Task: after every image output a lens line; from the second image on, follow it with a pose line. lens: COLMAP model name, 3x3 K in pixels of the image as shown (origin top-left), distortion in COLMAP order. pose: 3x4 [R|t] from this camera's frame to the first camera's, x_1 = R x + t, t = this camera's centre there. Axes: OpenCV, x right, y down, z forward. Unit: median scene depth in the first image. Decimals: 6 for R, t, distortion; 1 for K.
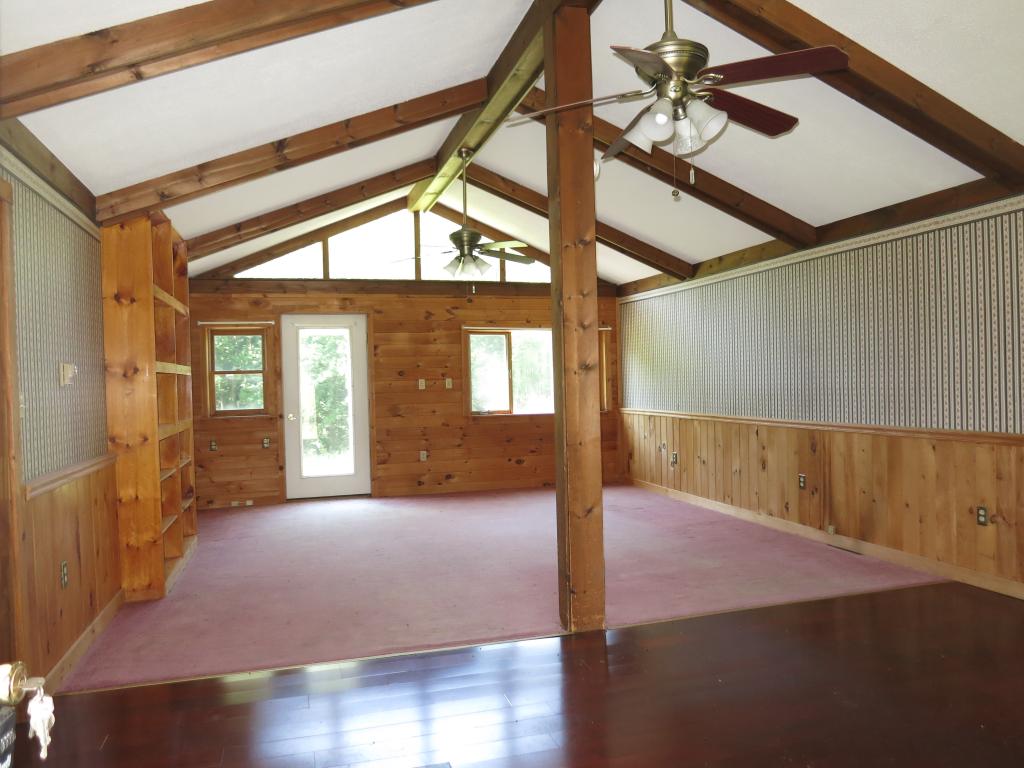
lens RADIAL K [[744.1, 0, 512.0], [0, 744.1, 384.0], [0, 0, 1]] dist [-0.004448, -0.001349]
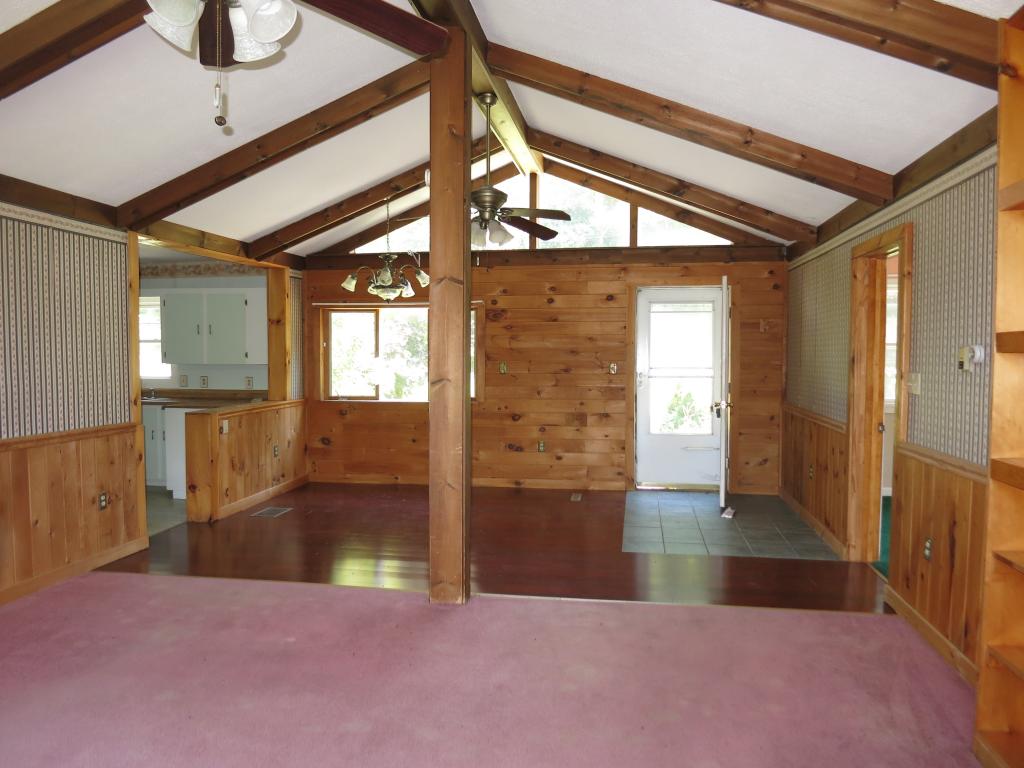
lens RADIAL K [[744.1, 0, 512.0], [0, 744.1, 384.0], [0, 0, 1]] dist [-0.004448, -0.001349]
pose [[-0.895977, 0.009675, 0.443995, -0.402309], [0.028165, 0.998988, 0.035068, -0.020525], [-0.443207, 0.043925, -0.895343, 1.630626]]
